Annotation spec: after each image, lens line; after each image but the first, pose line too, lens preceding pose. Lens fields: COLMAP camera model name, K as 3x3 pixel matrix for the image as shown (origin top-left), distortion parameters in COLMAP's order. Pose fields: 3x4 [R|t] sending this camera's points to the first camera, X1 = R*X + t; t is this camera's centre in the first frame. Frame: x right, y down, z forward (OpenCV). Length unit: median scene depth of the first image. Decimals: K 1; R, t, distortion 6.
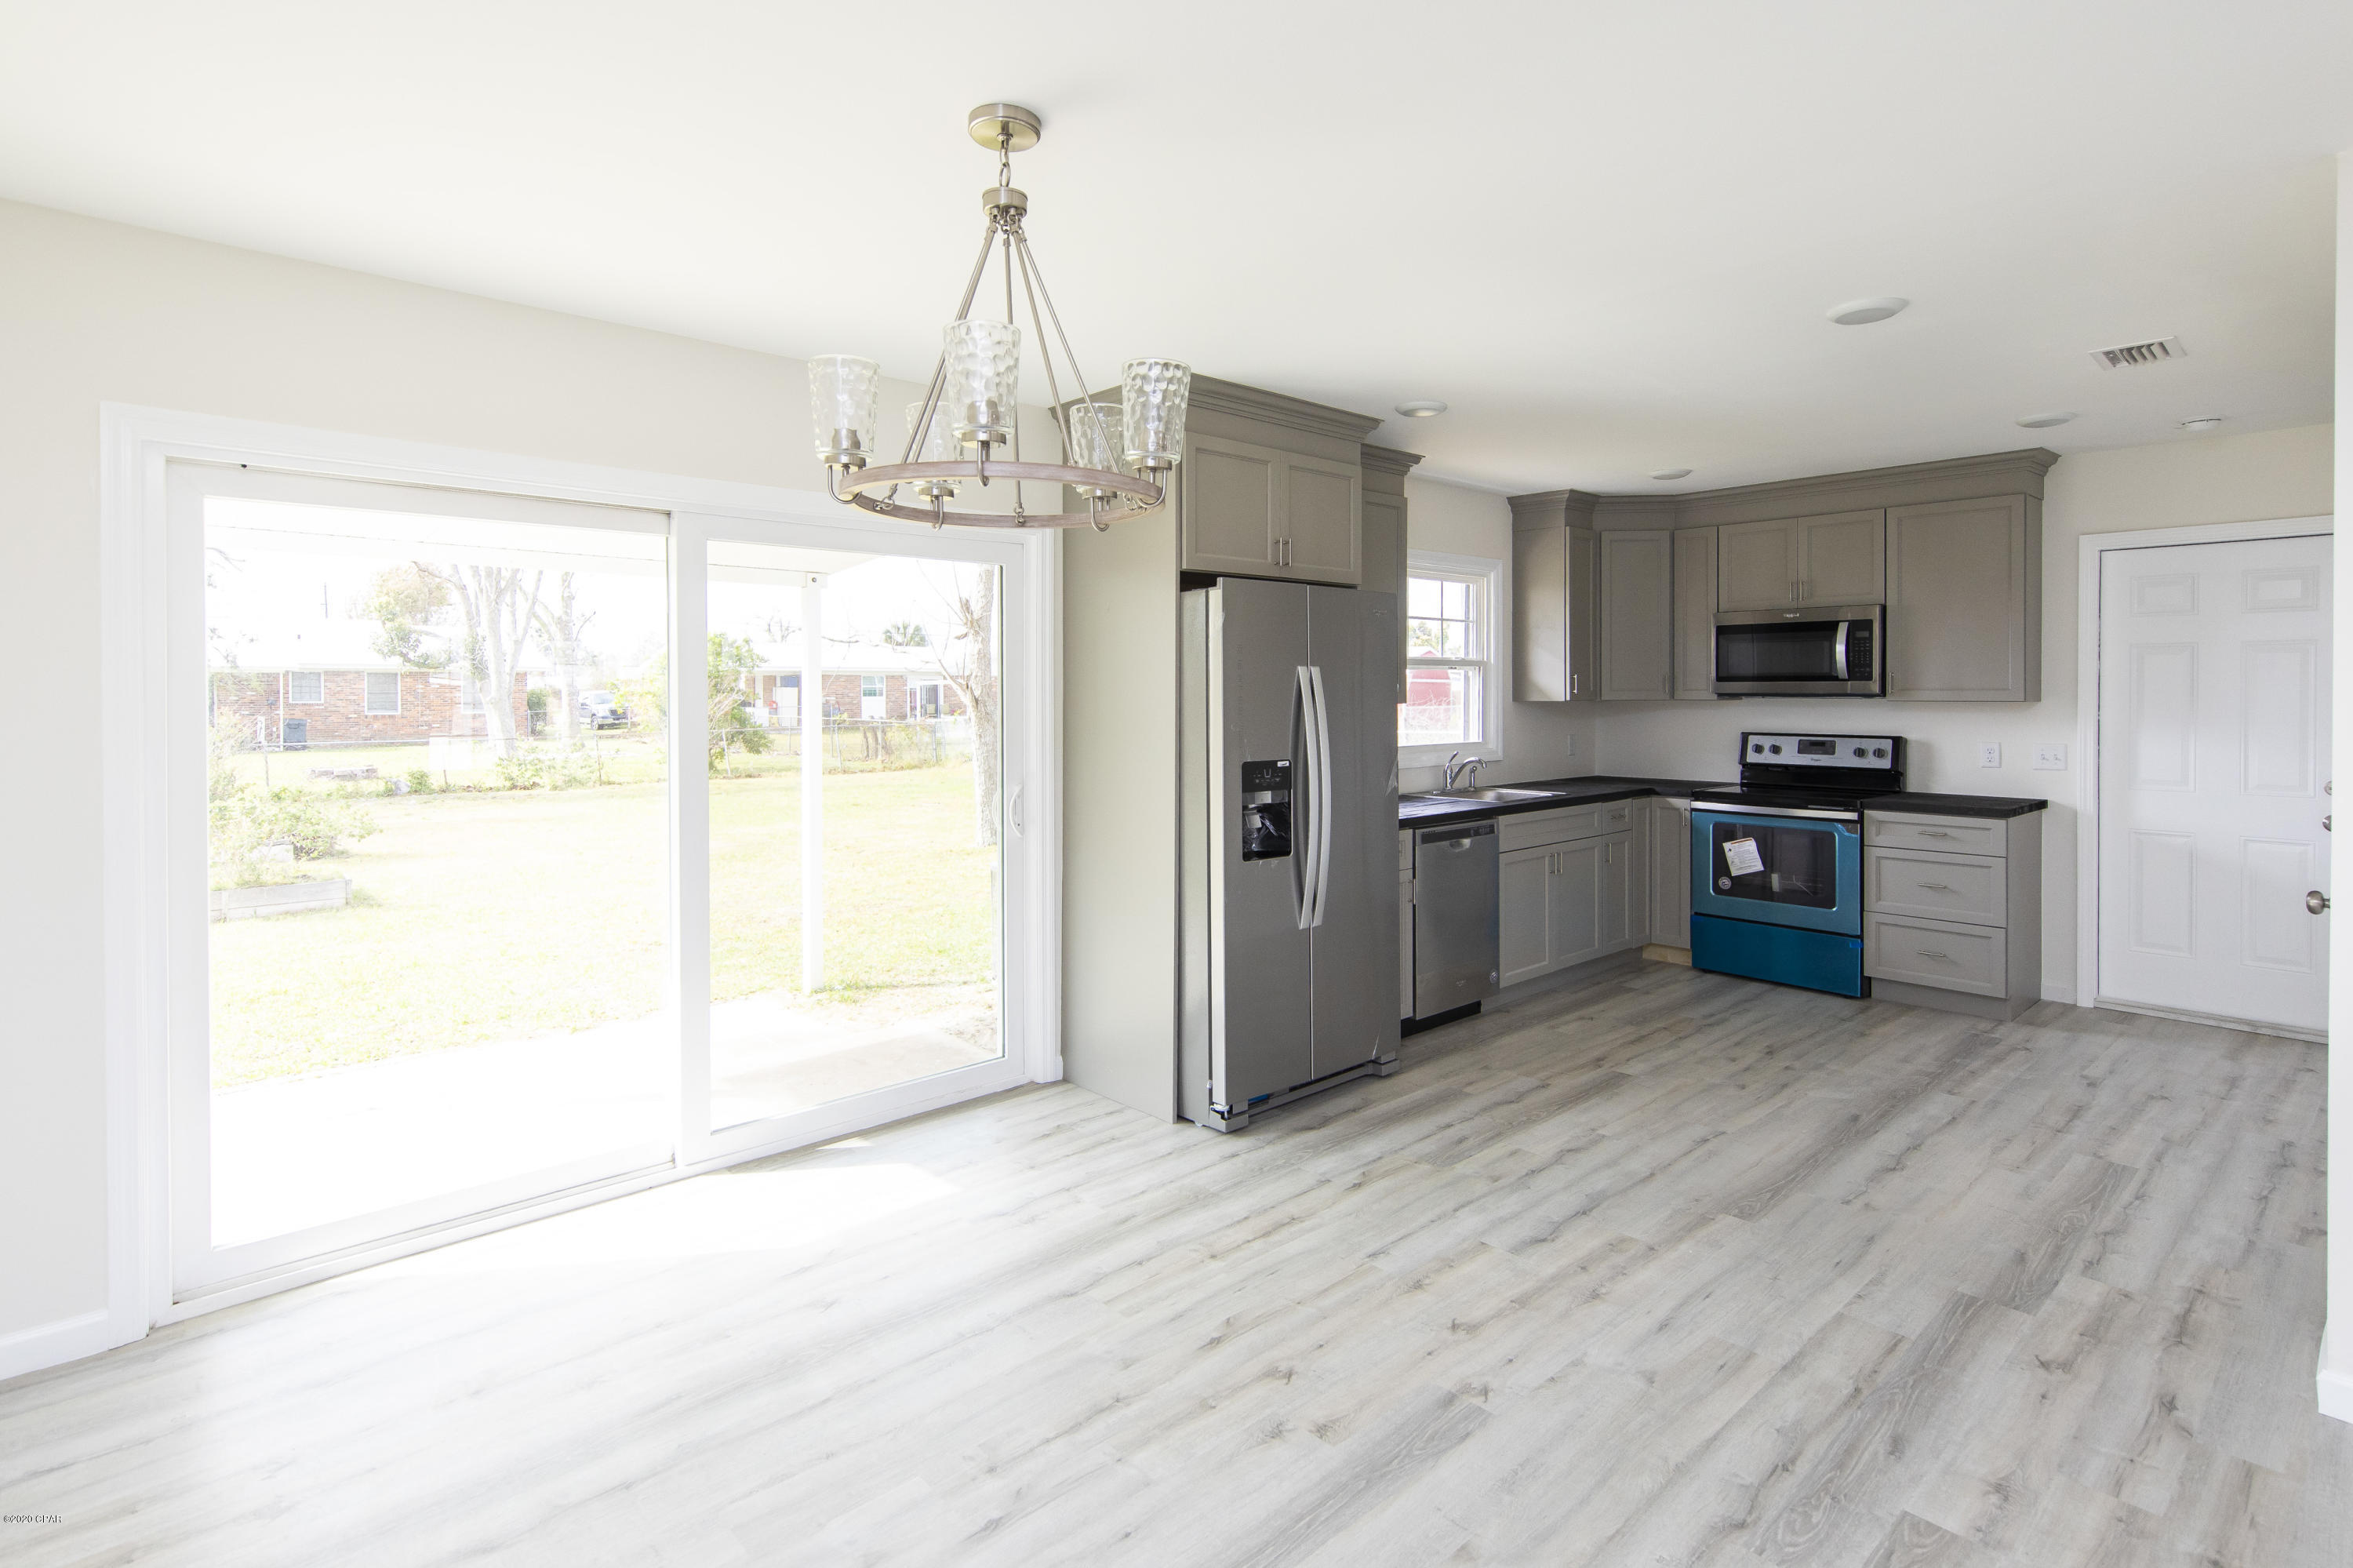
lens RADIAL K [[1156.3, 0, 1115.9], [0, 1156.3, 695.7], [0, 0, 1]] dist [0.008099, -0.001311]
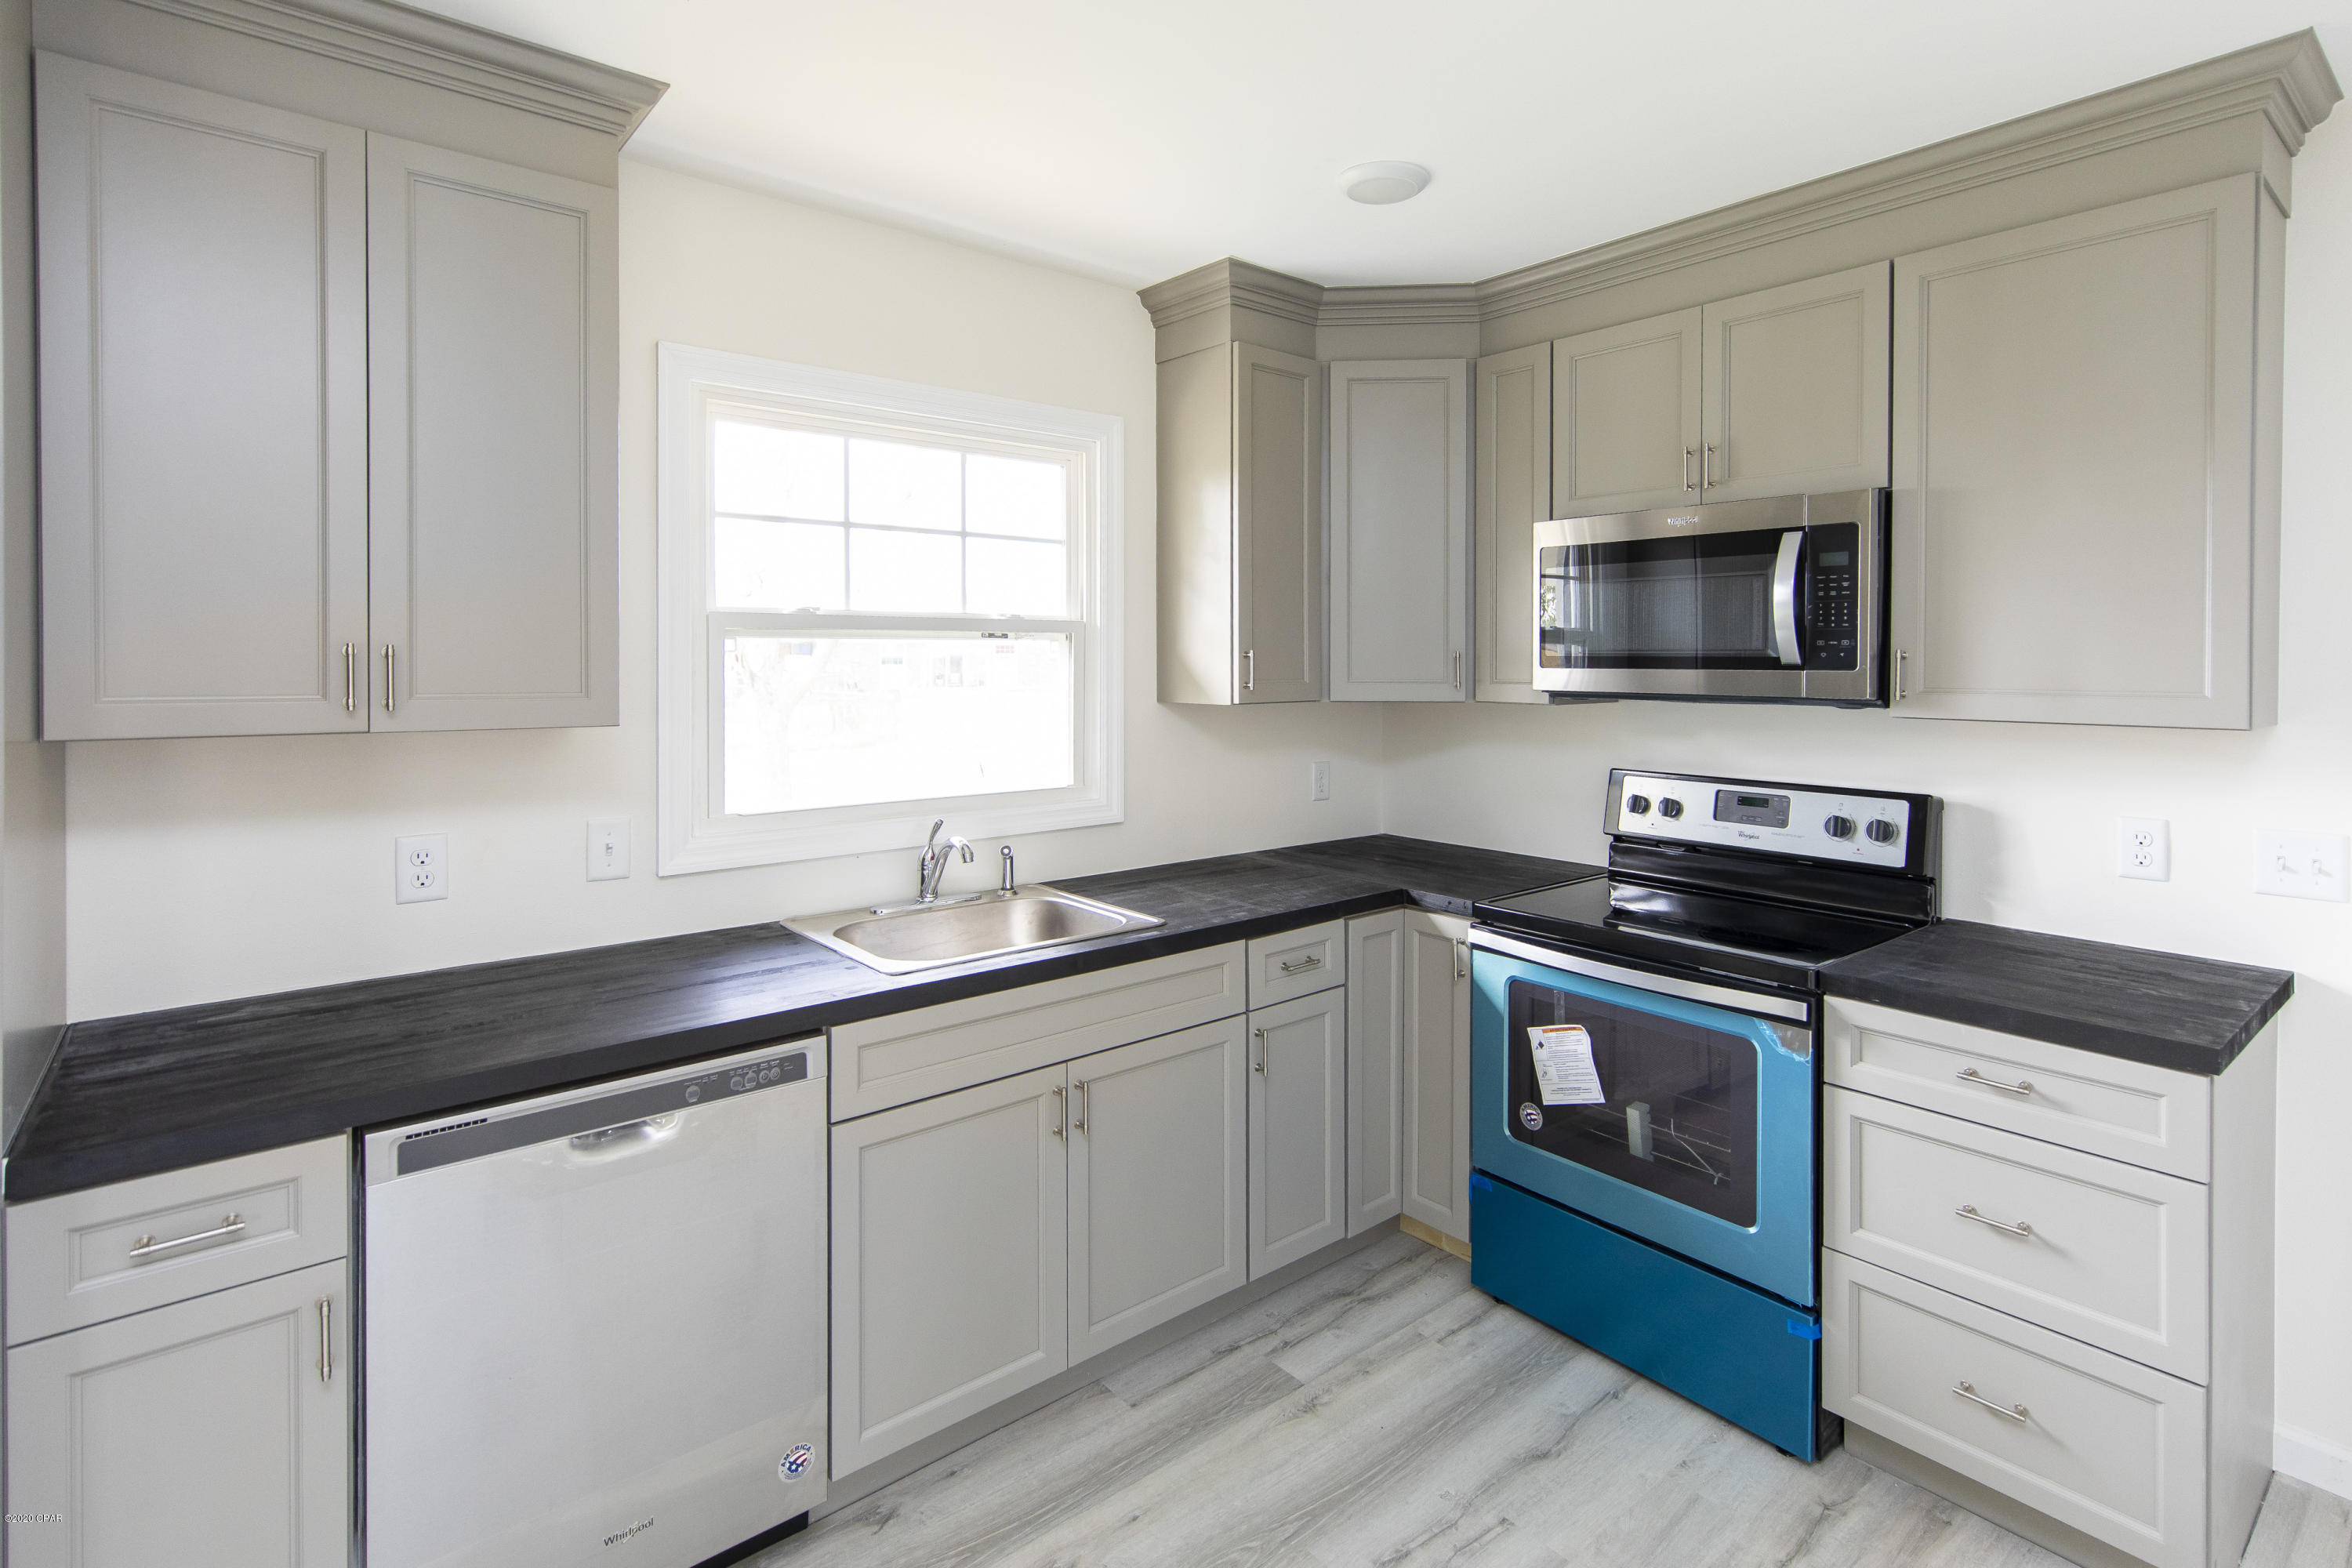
lens RADIAL K [[1142.8, 0, 1160.1], [0, 1142.8, 675.2], [0, 0, 1]] dist [0.001146, 0.001638]
pose [[0.999654, 0.003578, -0.026067, 0.547260], [-0.003334, 0.999950, 0.009414, -0.018473], [0.026099, -0.009324, 0.999616, 0.772124]]
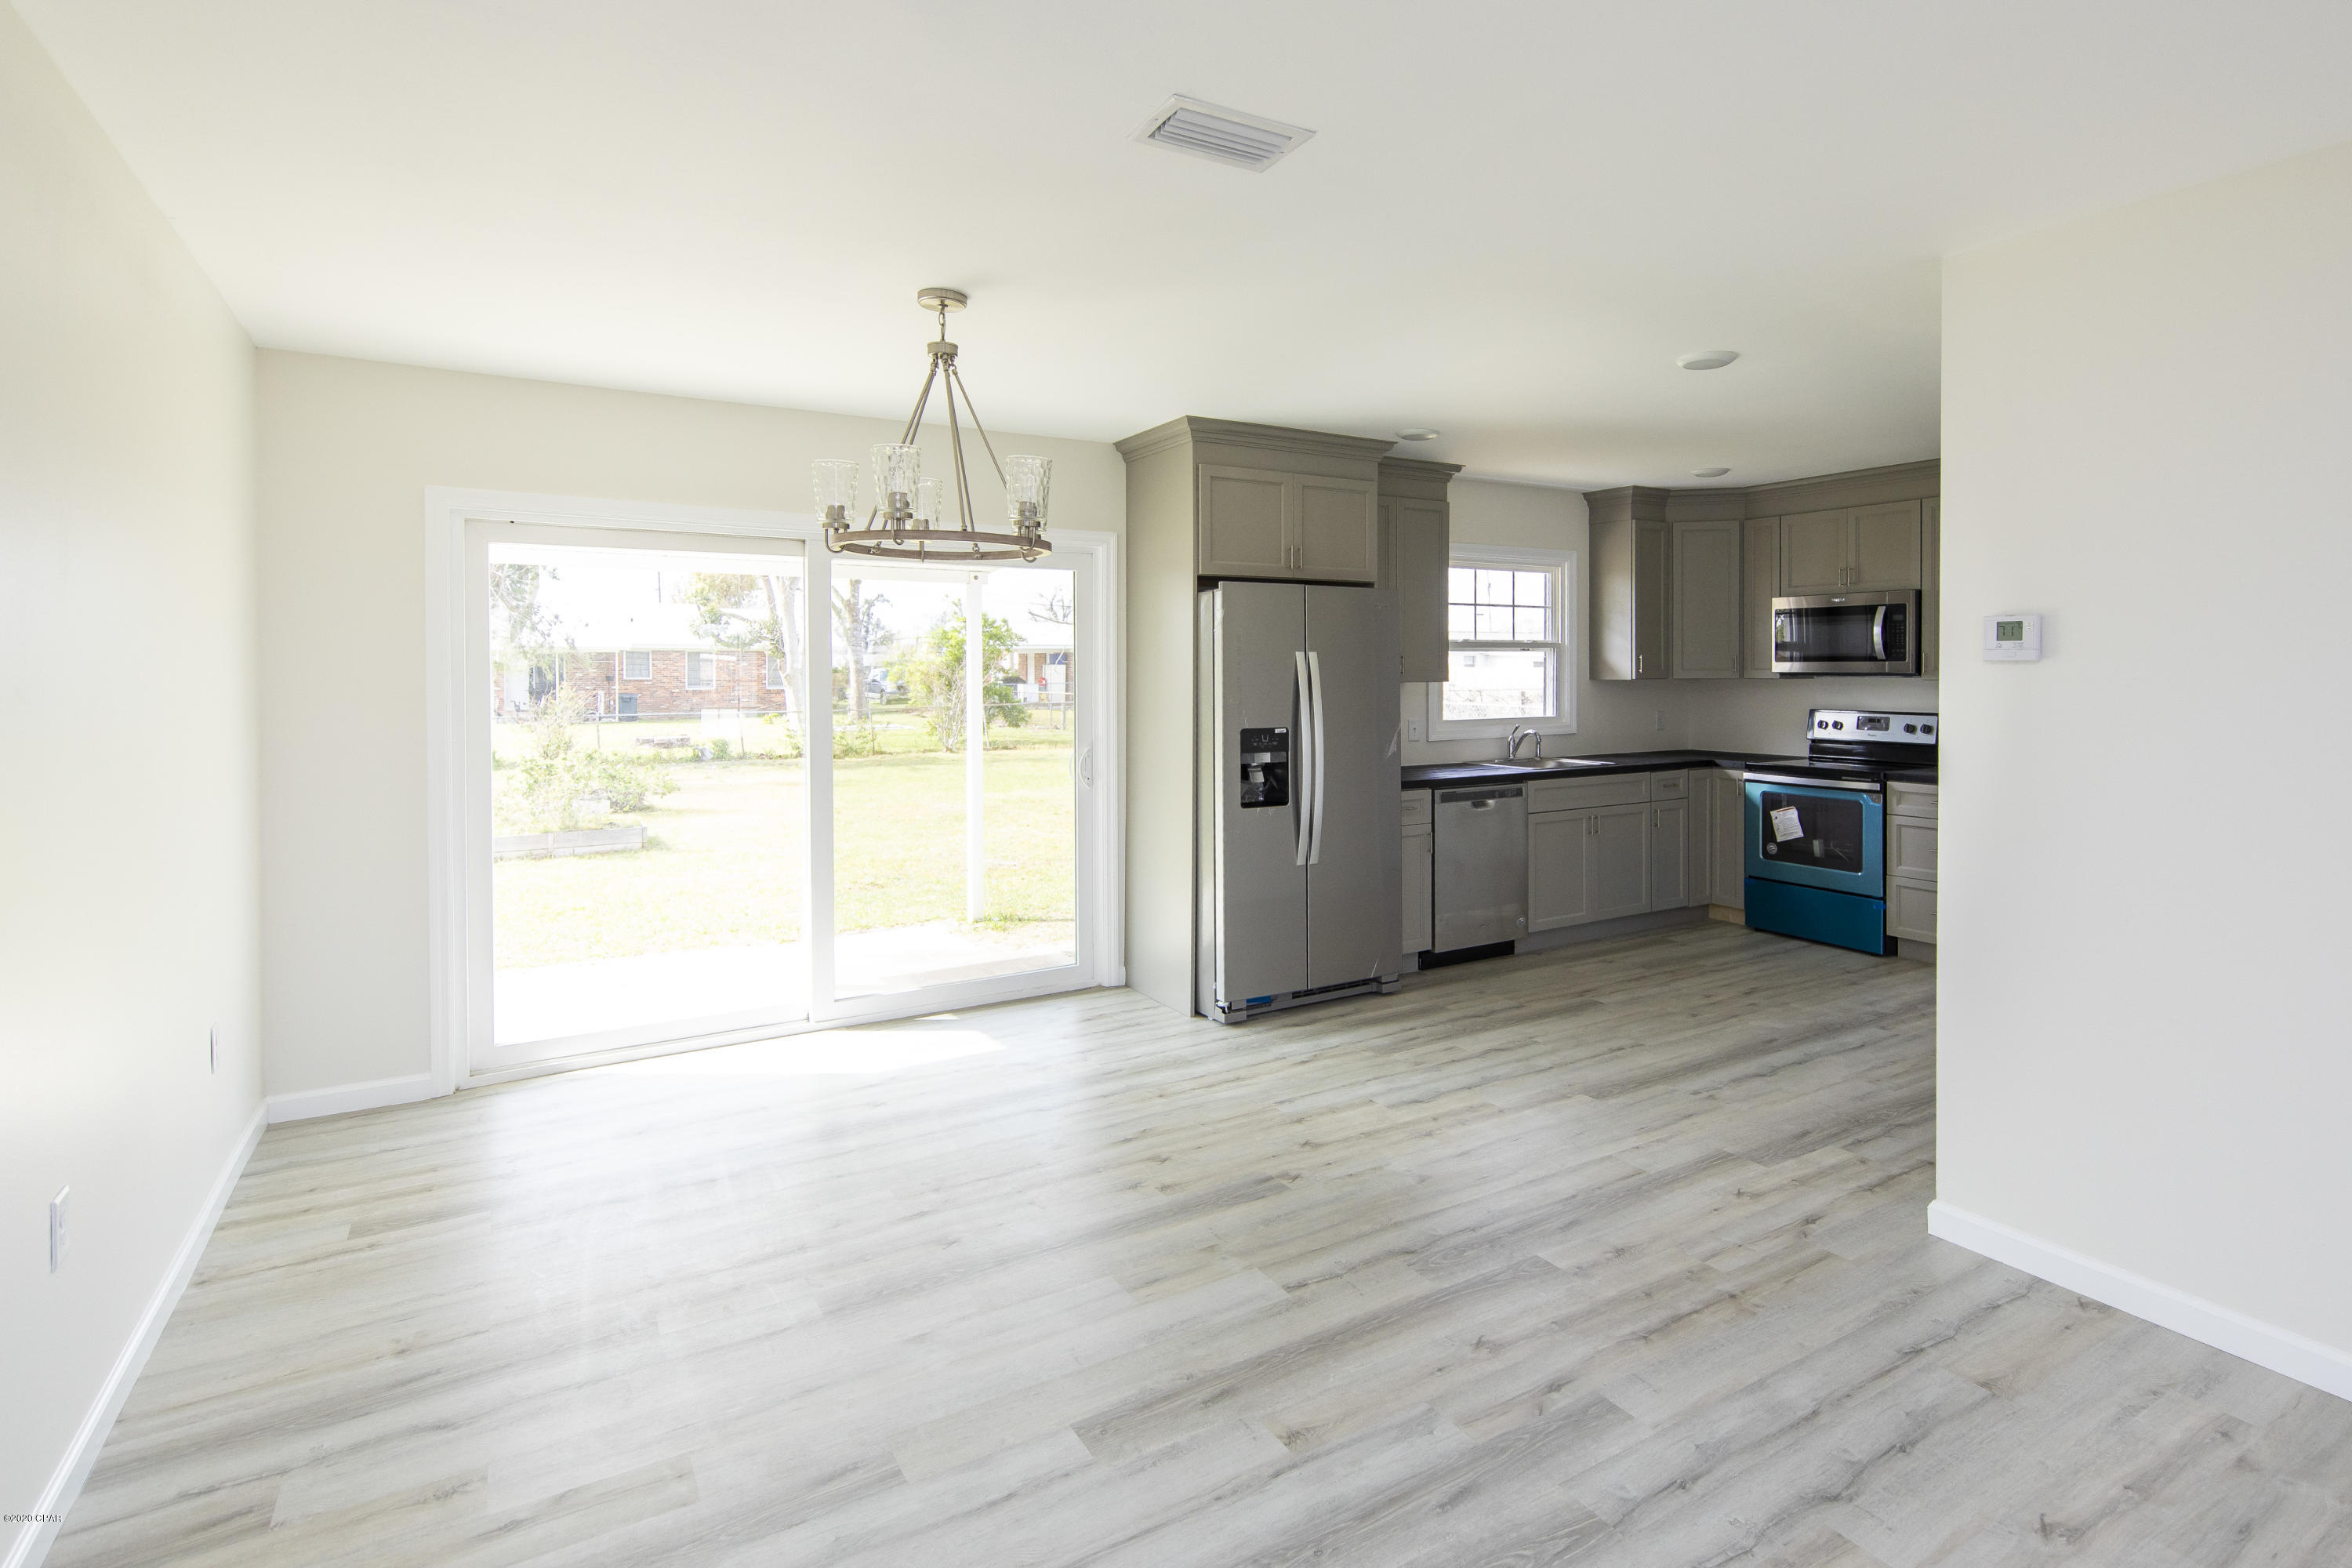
lens RADIAL K [[1155.8, 0, 1203.7], [0, 1155.8, 687.7], [0, 0, 1]] dist [0.008099, -0.001311]
pose [[0.986672, 0.001217, -0.162719, 0.246256], [0.000881, 0.999917, 0.012819, -0.003951], [0.162721, -0.012791, 0.986589, -0.216646]]
